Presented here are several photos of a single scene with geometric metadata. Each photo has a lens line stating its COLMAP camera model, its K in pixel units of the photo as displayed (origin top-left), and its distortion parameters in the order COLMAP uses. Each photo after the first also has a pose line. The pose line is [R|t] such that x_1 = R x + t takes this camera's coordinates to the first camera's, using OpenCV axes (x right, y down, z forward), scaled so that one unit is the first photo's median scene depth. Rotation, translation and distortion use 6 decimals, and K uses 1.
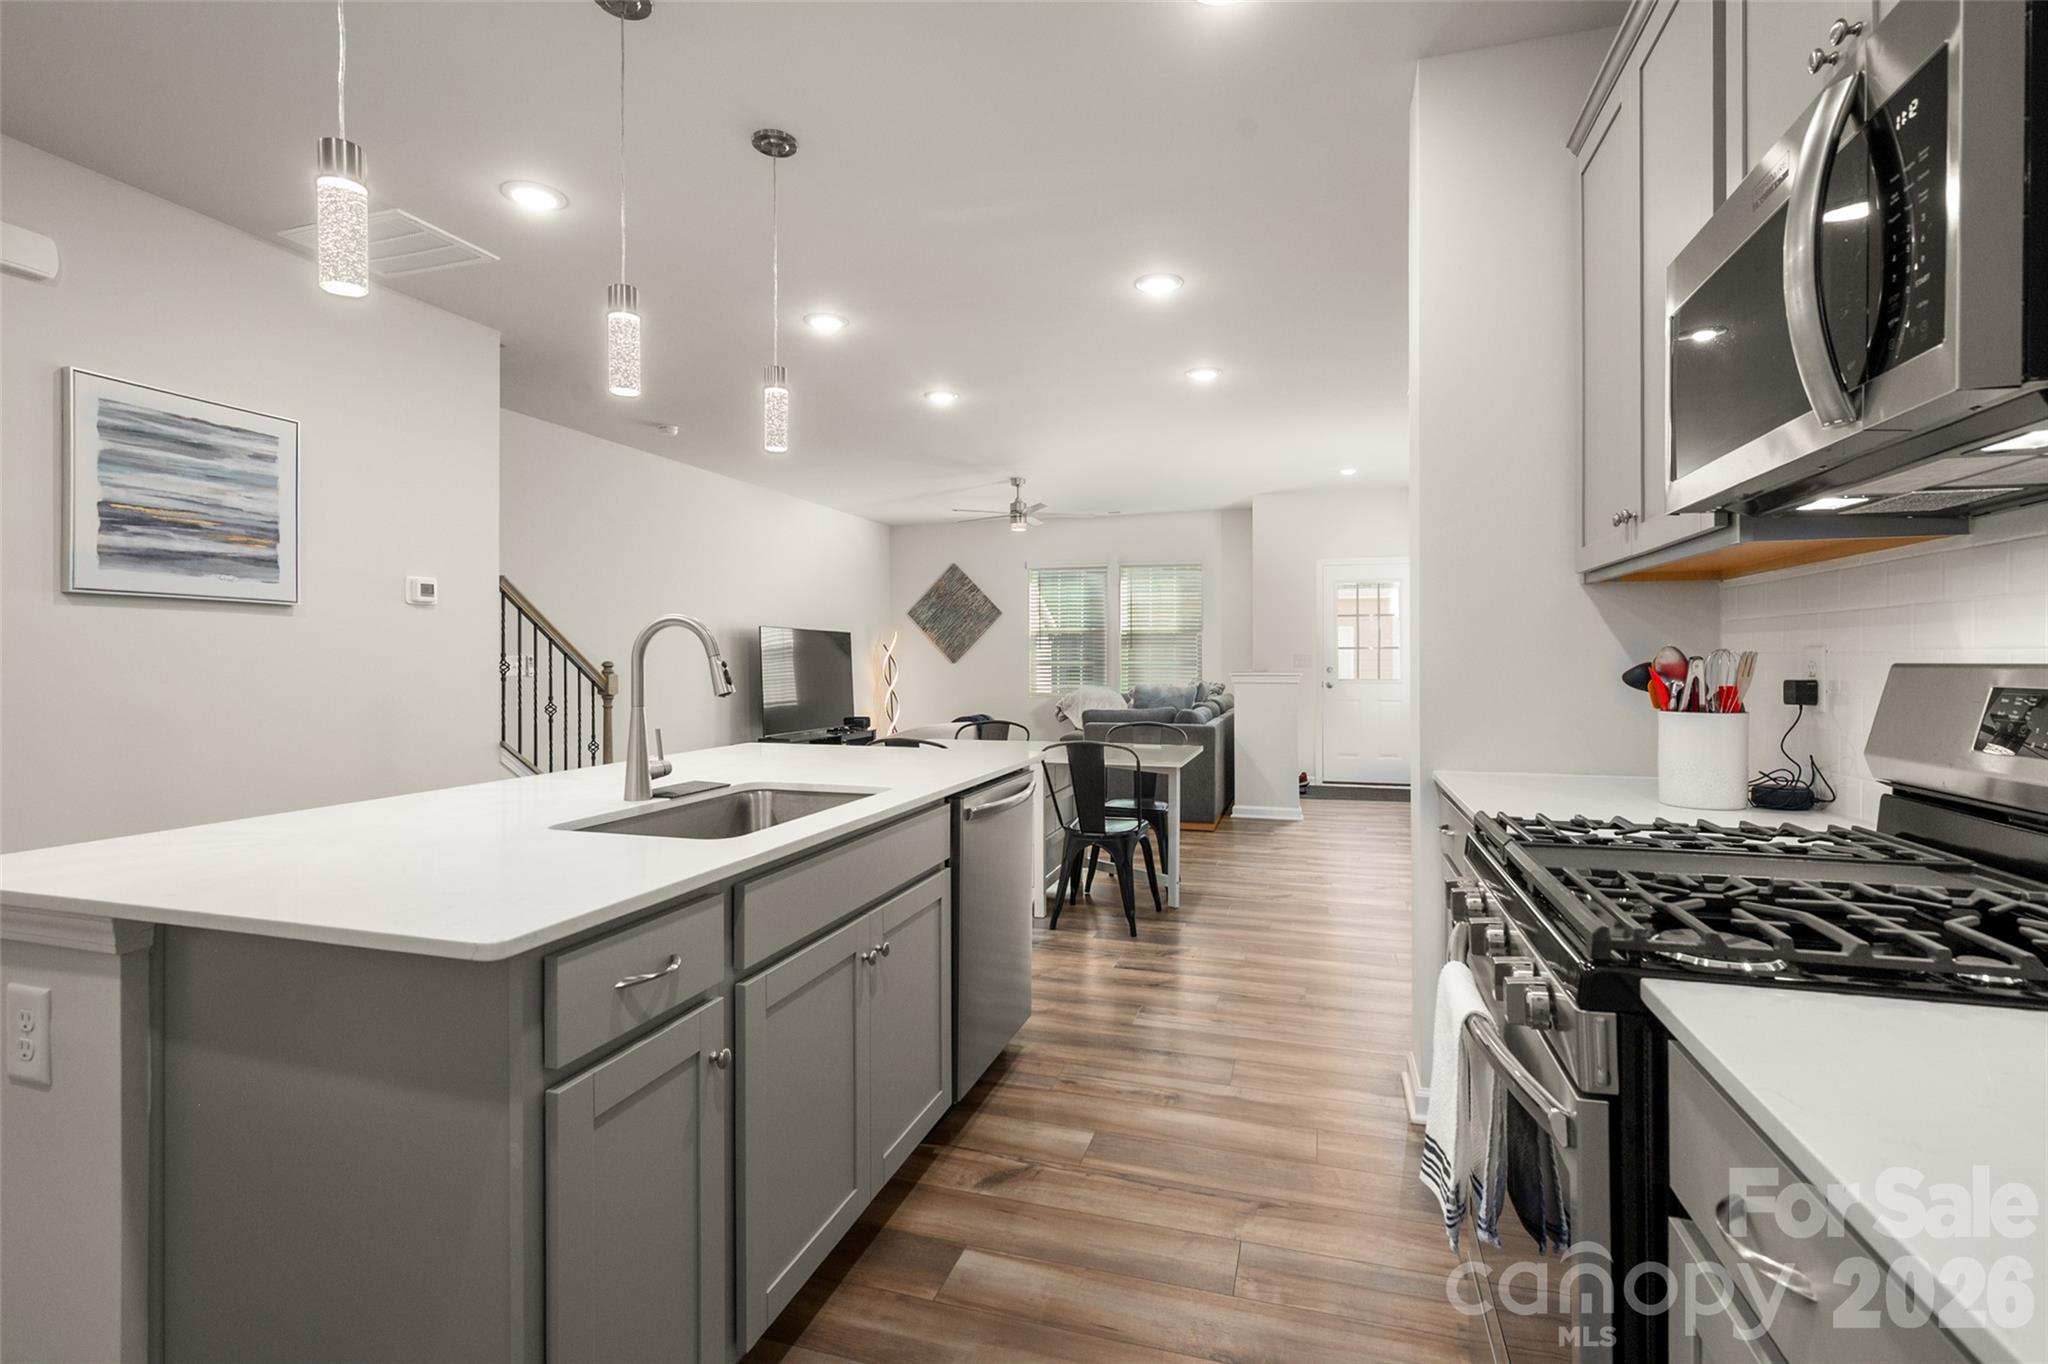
lens RADIAL K [[964.0, 0, 1036.9], [0, 964.0, 661.4], [0, 0, 1]] dist [-0.000731, -0.000214]
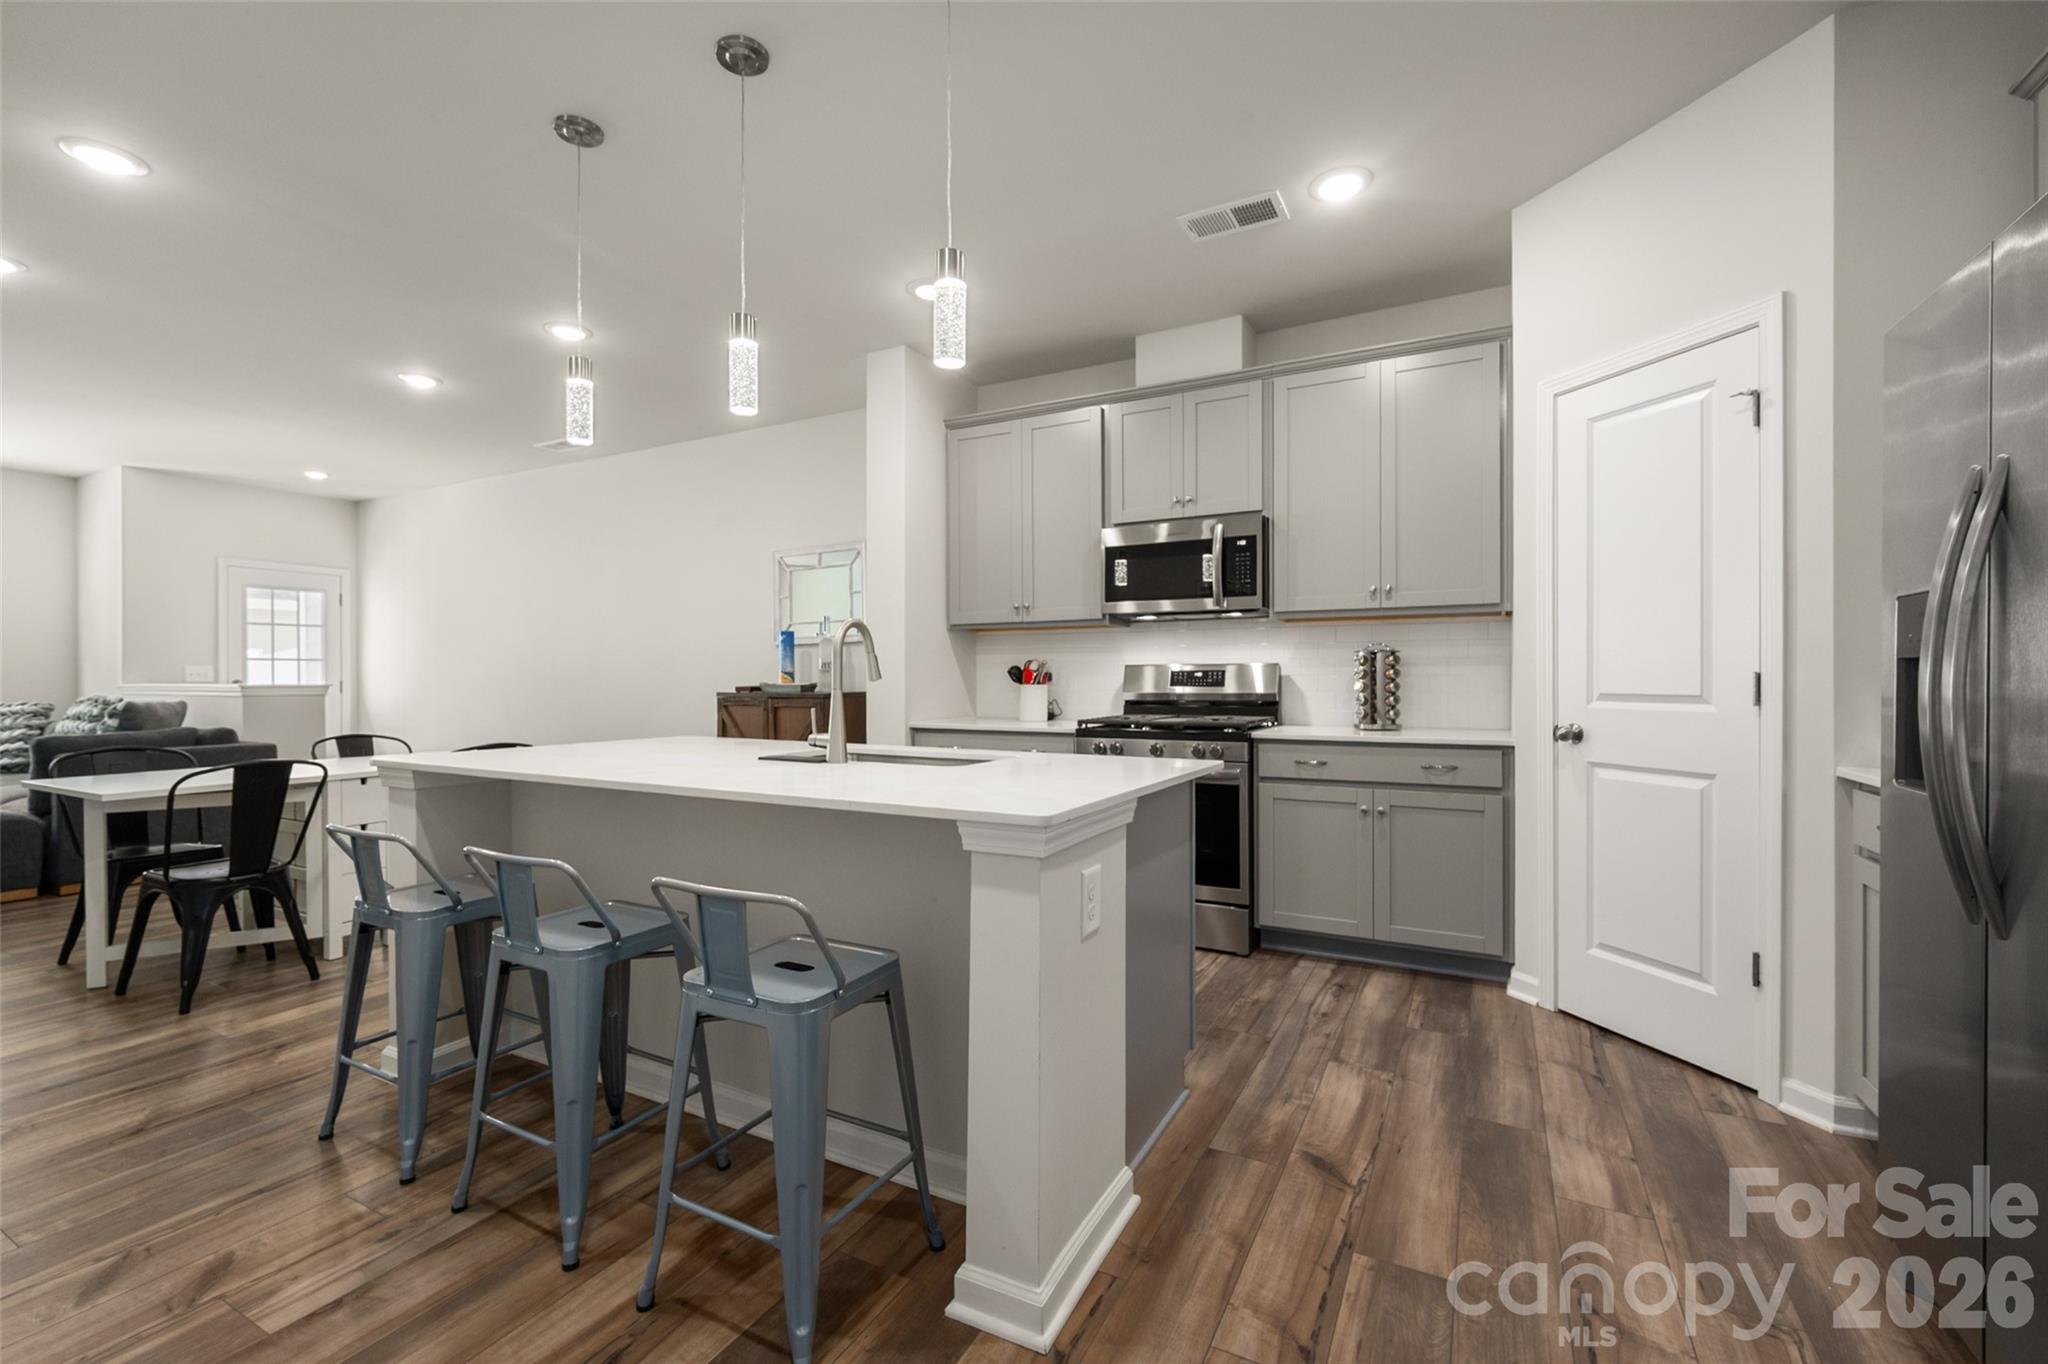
lens RADIAL K [[865.5, 0, 1024.0], [0, 865.5, 682.0], [0, 0, 1]] dist [0.000798, 0.000004]
pose [[0.199667, -0.003229, 0.979858, -0.866805], [0.003908, 0.999989, 0.002499, 0.020416], [-0.979856, 0.003331, 0.199678, 0.317593]]
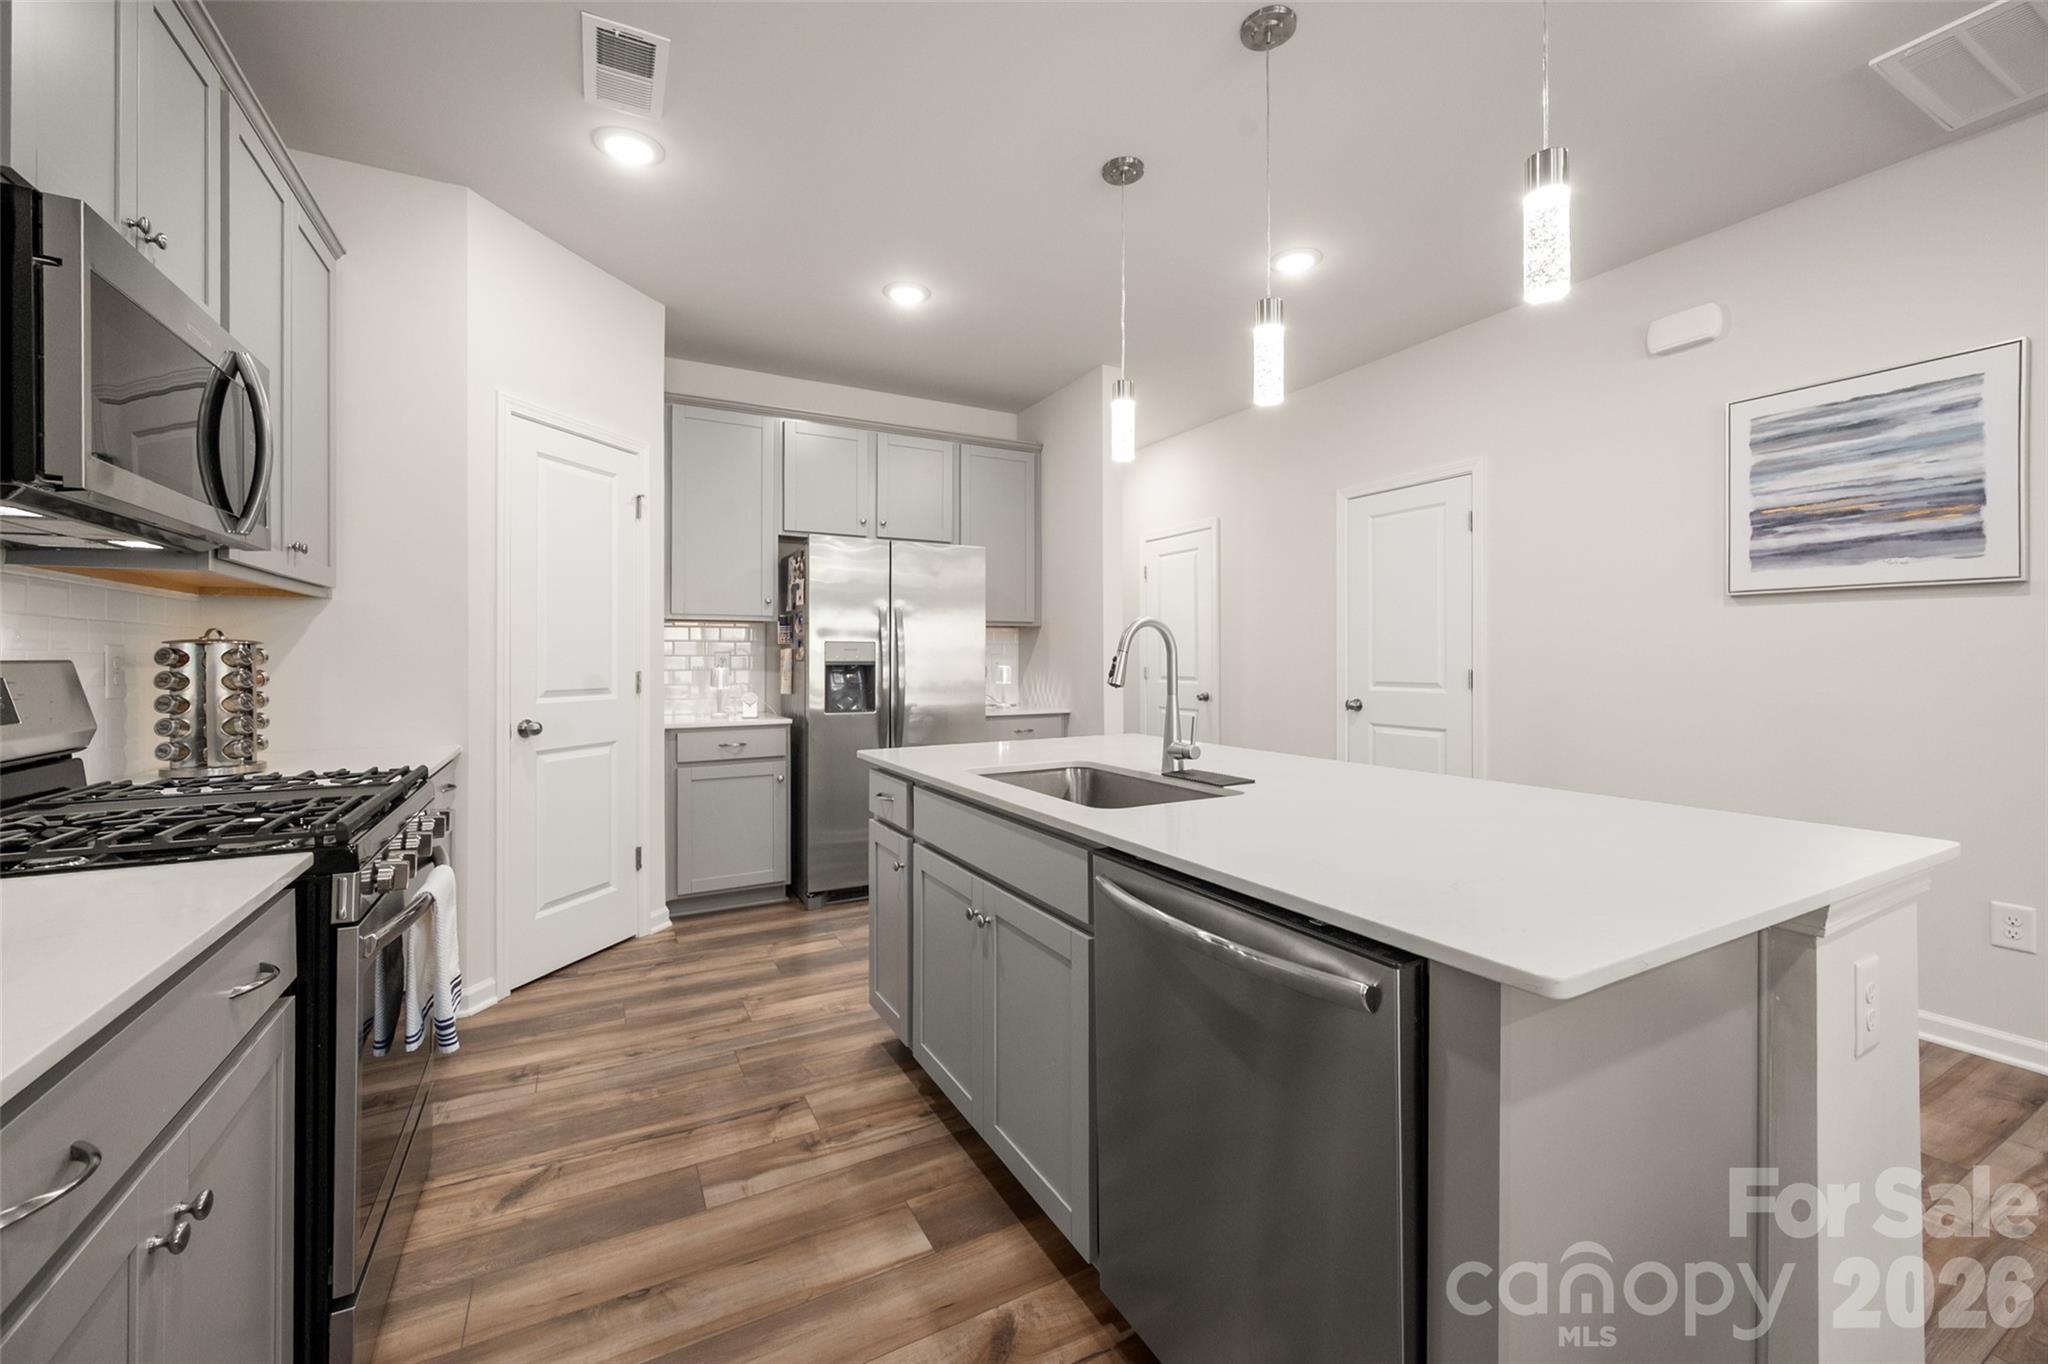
lens RADIAL K [[816.1, 0, 1026.2], [0, 816.1, 656.9], [0, 0, 1]] dist [0.000663, 0.000049]
pose [[-0.707857, 0.003148, -0.706349, 0.253442], [0.002597, 0.999995, 0.001854, -0.001405], [0.706351, -0.000522, -0.707861, 0.936397]]
